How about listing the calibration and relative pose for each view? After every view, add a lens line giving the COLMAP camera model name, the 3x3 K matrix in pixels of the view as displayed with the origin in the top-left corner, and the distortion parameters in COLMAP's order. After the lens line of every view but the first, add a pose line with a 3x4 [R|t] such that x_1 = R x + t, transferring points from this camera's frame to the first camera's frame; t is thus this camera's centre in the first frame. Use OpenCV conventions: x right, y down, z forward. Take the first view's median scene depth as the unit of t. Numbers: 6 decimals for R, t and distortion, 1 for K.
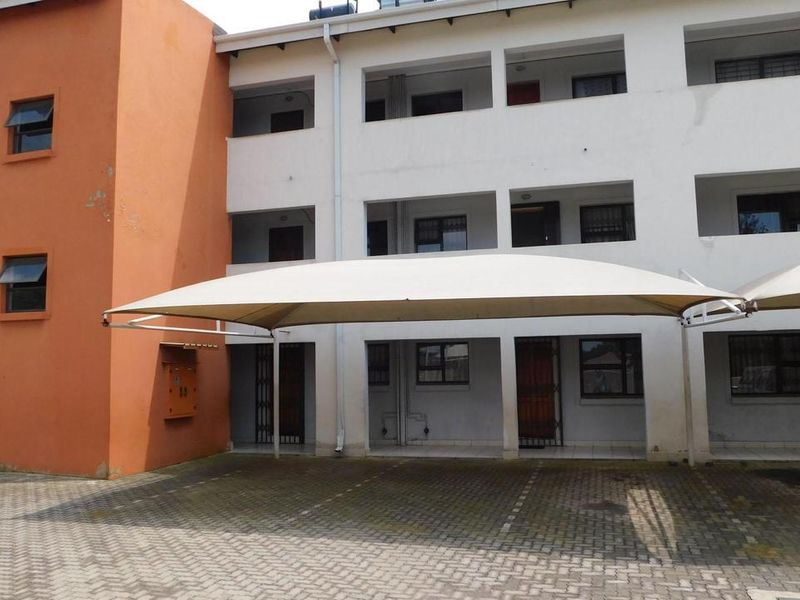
lens RADIAL K [[700.1, 0, 401.4], [0, 700.1, 300.5], [0, 0, 1]] dist [-0.070036, 0.038341]
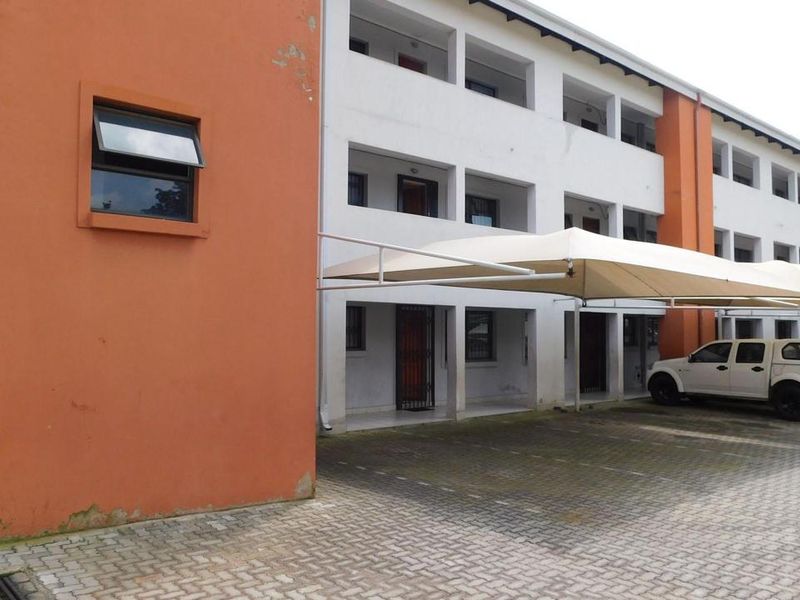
lens RADIAL K [[700.1, 0, 401.1], [0, 700.1, 299.9], [0, 0, 1]] dist [-0.070036, 0.038341]
pose [[0.552044, 0.057432, 0.831835, -0.775457], [-0.096777, 0.995296, -0.004493, 0.055932], [-0.828180, -0.078022, 0.555005, 0.478313]]
